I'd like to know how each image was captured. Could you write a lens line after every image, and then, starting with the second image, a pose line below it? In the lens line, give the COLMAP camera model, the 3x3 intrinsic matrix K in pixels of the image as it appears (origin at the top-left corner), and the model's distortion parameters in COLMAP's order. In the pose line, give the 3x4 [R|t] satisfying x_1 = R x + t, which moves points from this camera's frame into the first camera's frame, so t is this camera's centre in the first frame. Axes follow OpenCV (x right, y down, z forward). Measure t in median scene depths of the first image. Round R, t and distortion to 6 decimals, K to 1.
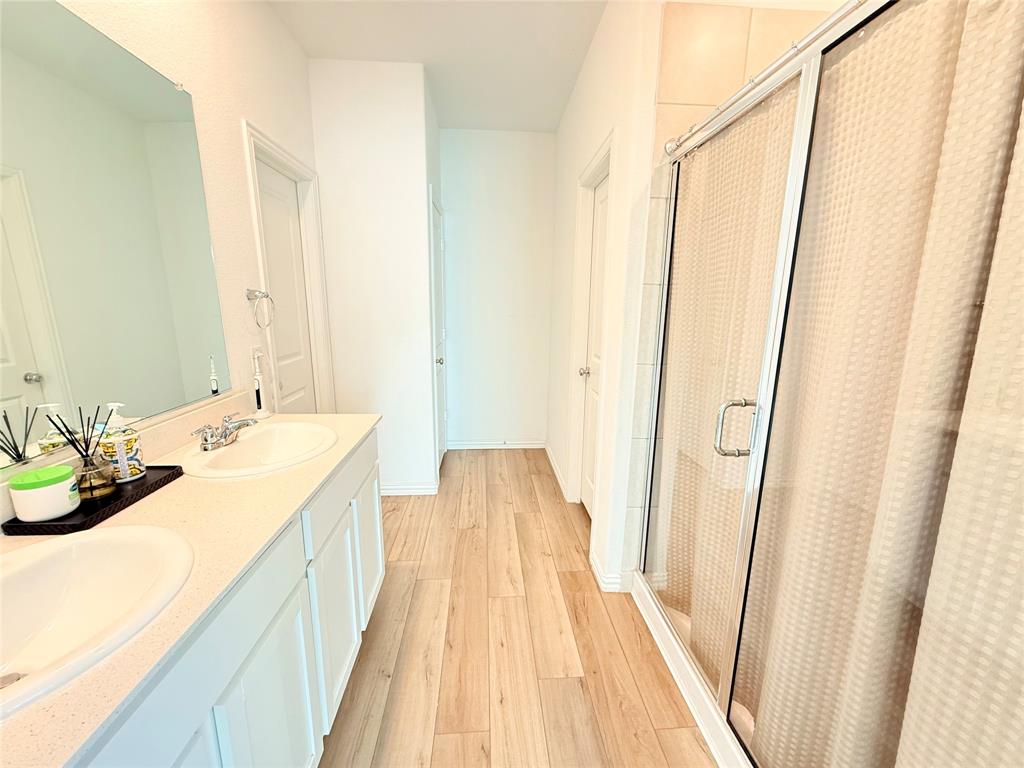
lens RADIAL K [[409.0, 0, 511.2], [0, 409.0, 381.0], [0, 0, 1]] dist [-0.000104, -0.000023]
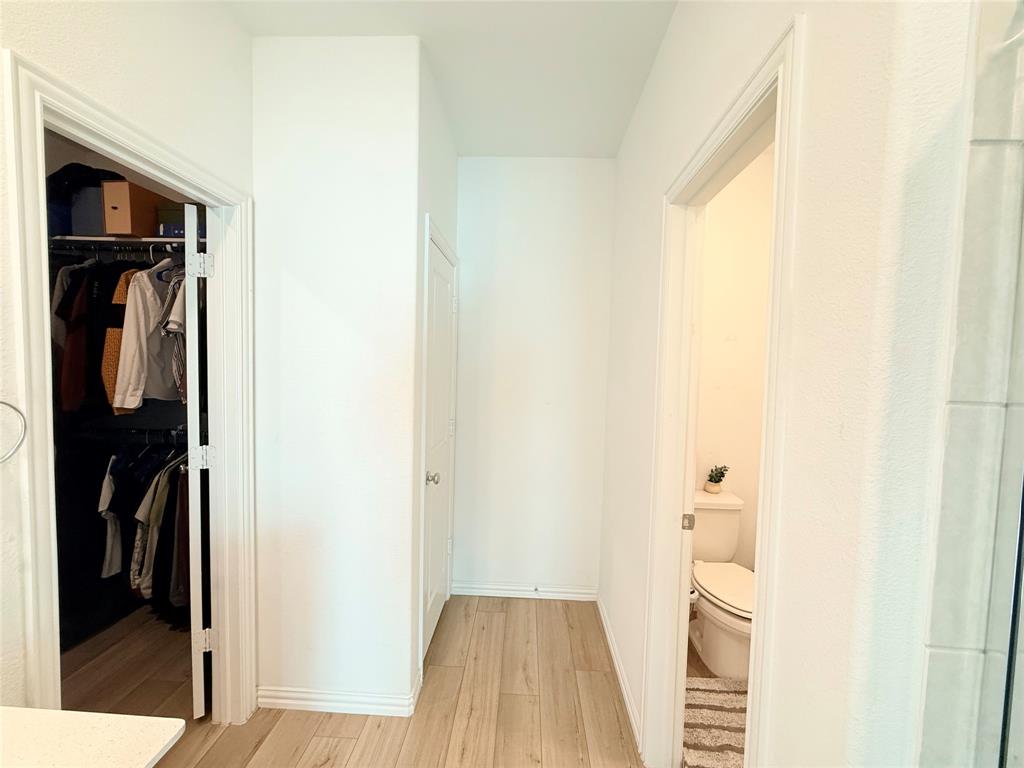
lens RADIAL K [[409.0, 0, 511.2], [0, 409.0, 381.0], [0, 0, 1]] dist [-0.000104, -0.000023]
pose [[0.994571, 0.019163, -0.102282, 0.007725], [-0.034517, 0.988003, -0.150529, -0.103194], [0.098170, 0.153243, 0.983300, 0.348647]]
